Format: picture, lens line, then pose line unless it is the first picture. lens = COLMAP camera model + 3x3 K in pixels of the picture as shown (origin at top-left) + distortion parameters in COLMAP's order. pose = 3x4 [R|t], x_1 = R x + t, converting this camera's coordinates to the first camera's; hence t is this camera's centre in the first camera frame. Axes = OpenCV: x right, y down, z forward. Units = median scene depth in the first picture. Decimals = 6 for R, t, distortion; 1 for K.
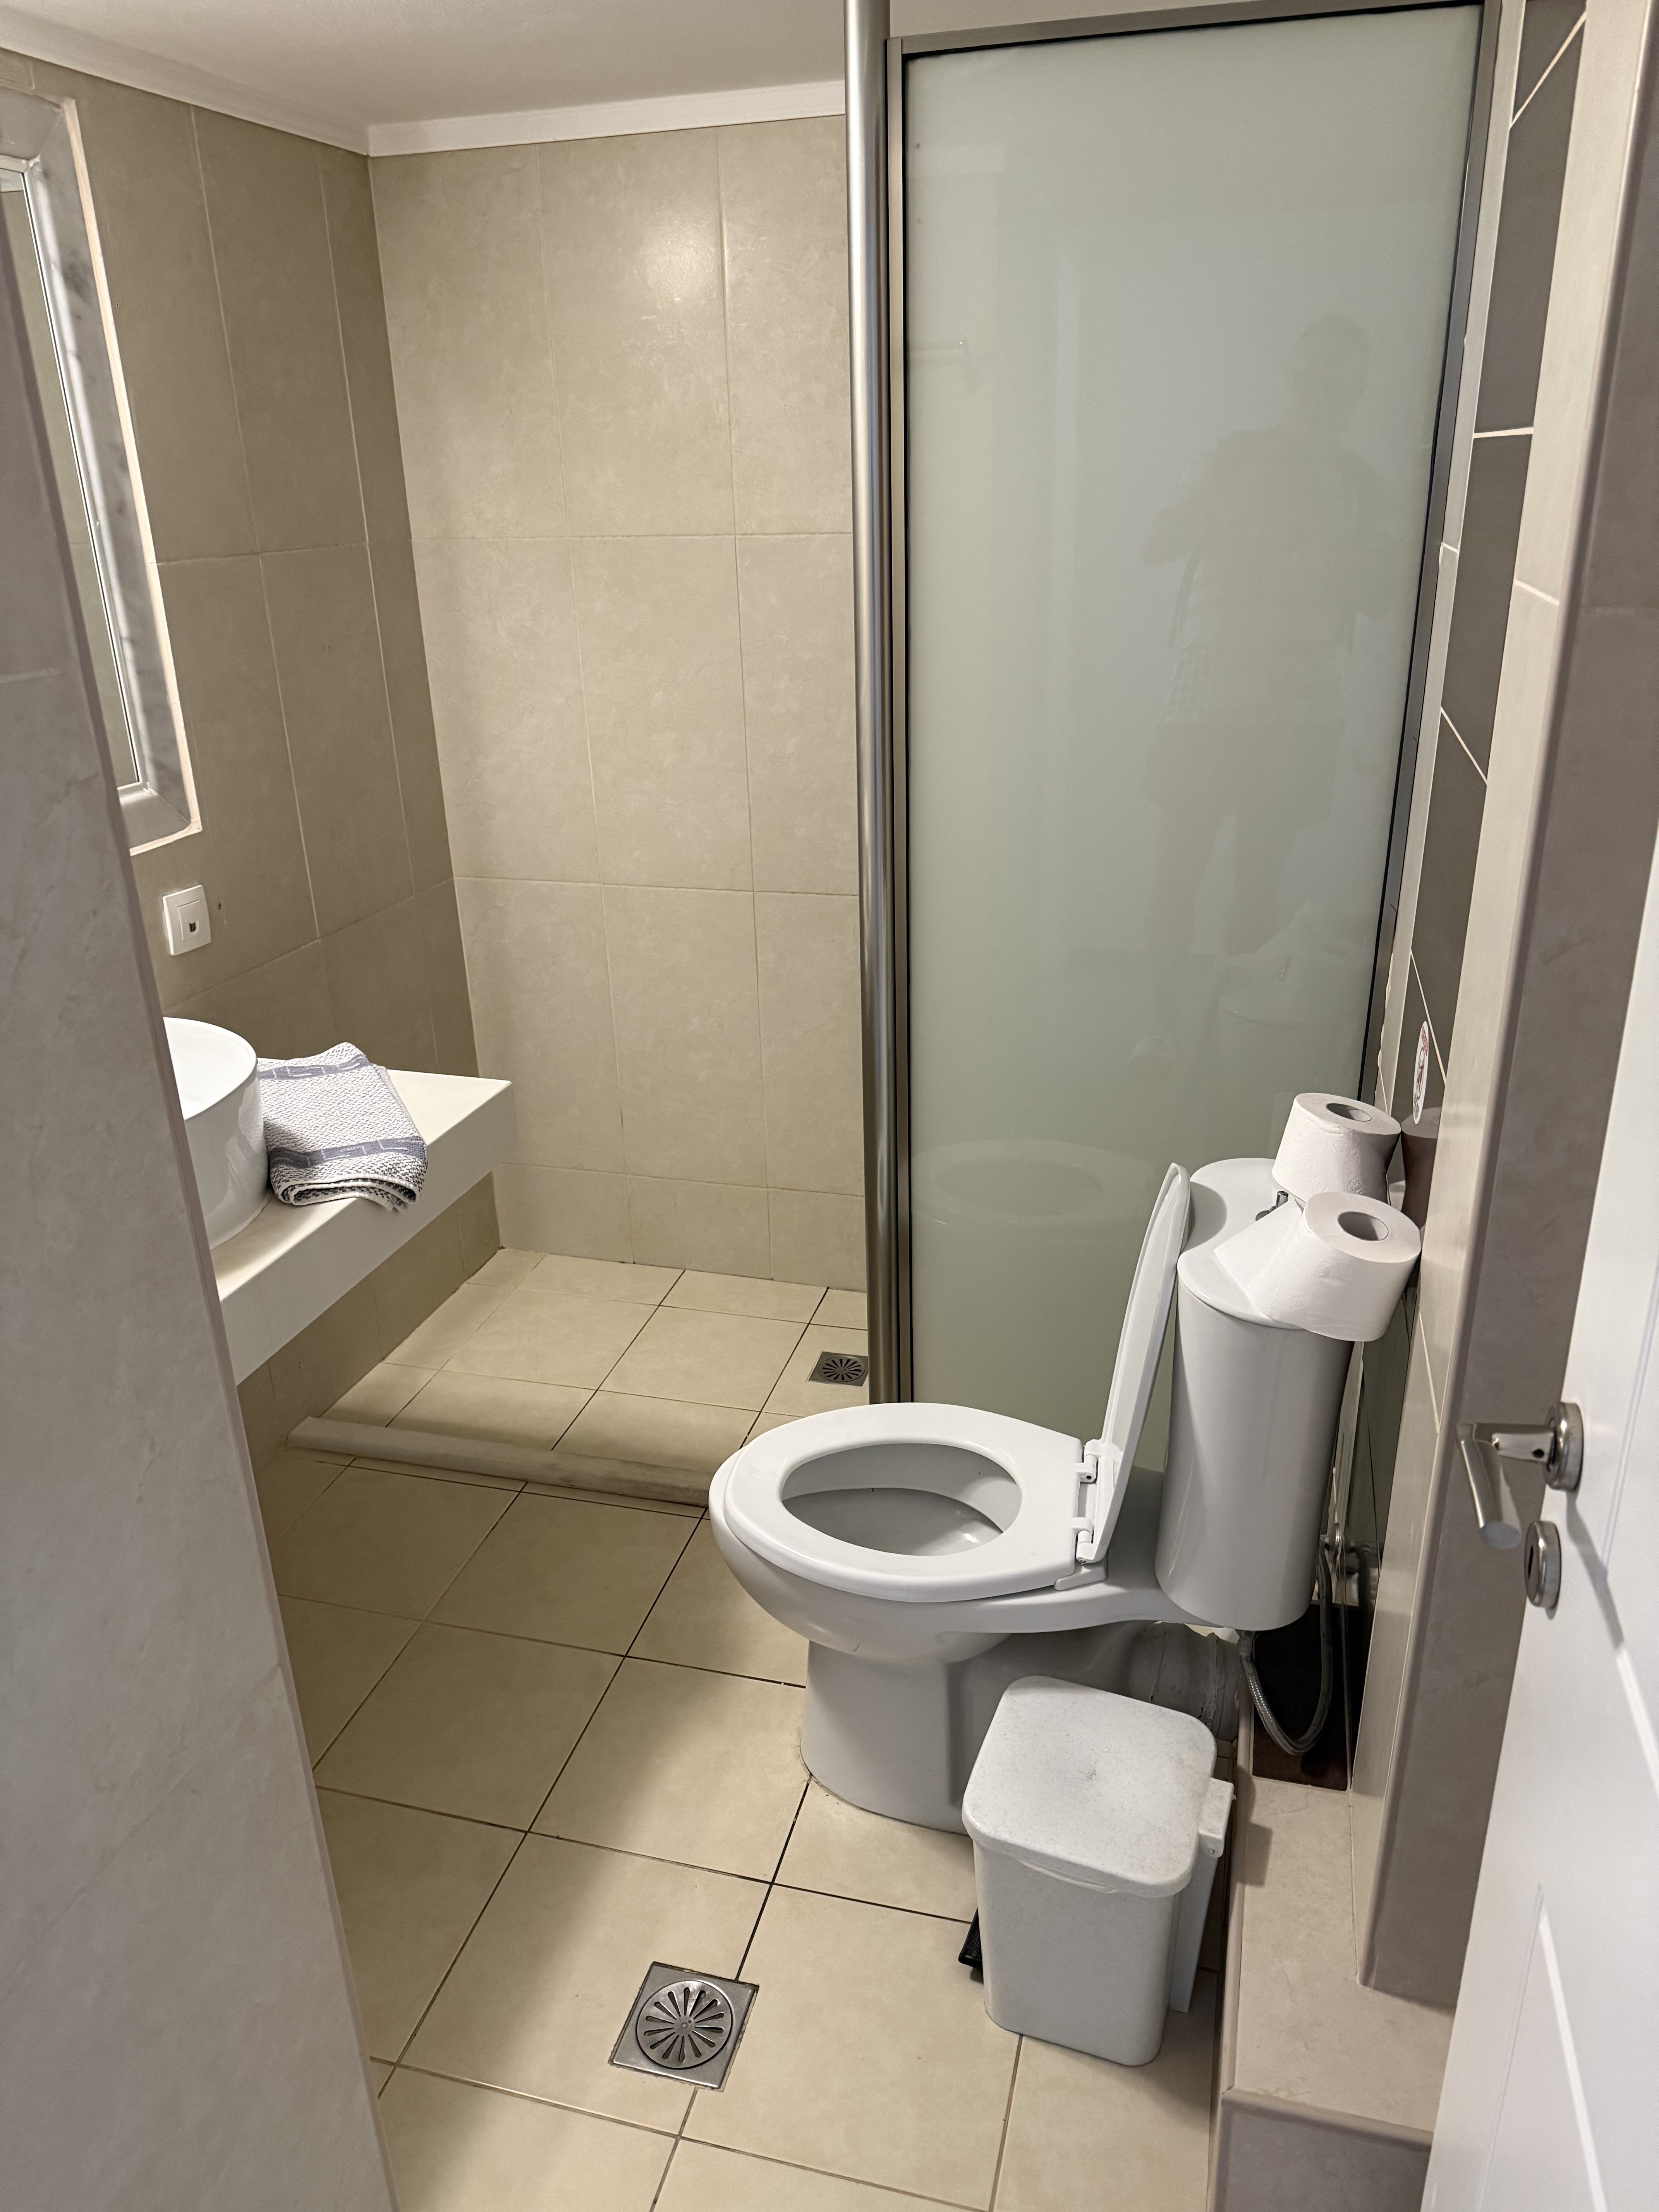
lens RADIAL K [[1572.7, 0, 836.7], [0, 1572.7, 1120.9], [0, 0, 1]] dist [0.050767, -0.007517]
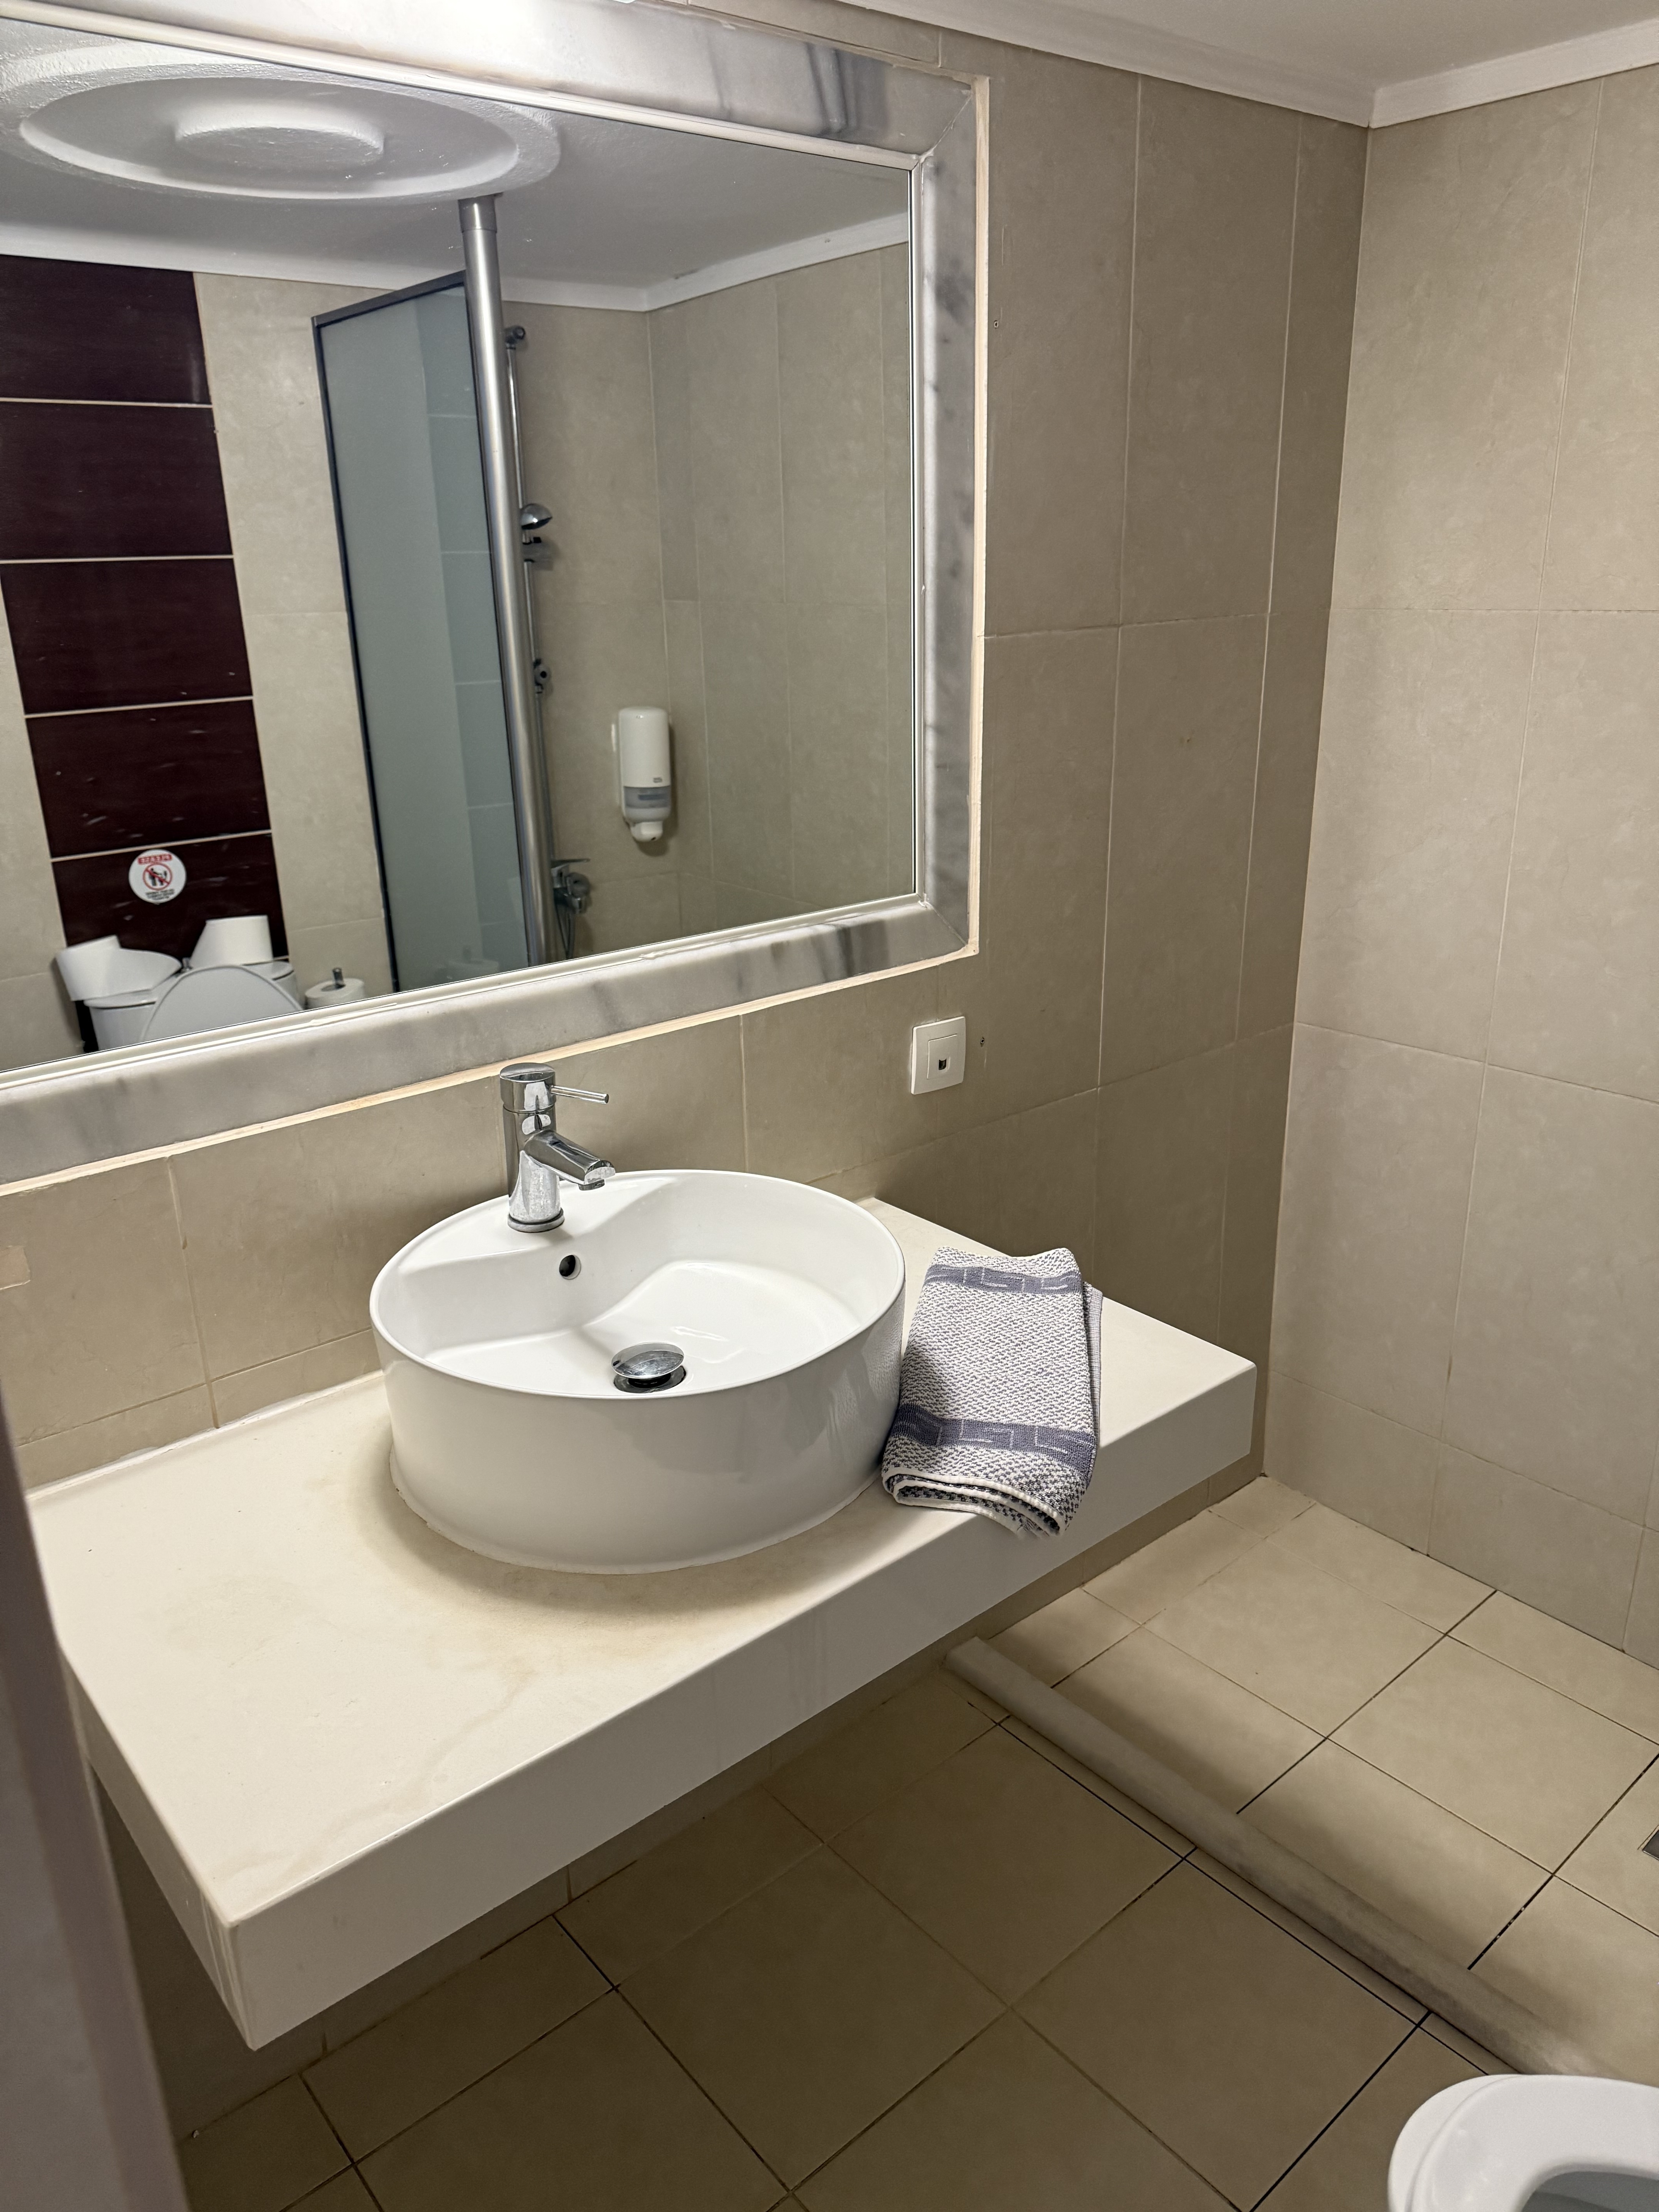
lens RADIAL K [[1529.9, 0, 908.6], [0, 1529.9, 1093.8], [0, 0, 1]] dist [0.093409, -0.111279]
pose [[0.844085, 0.193921, -0.499915, -0.013728], [-0.212803, 0.976898, 0.019638, -0.118442], [0.492175, 0.089807, 0.865852, 0.294367]]
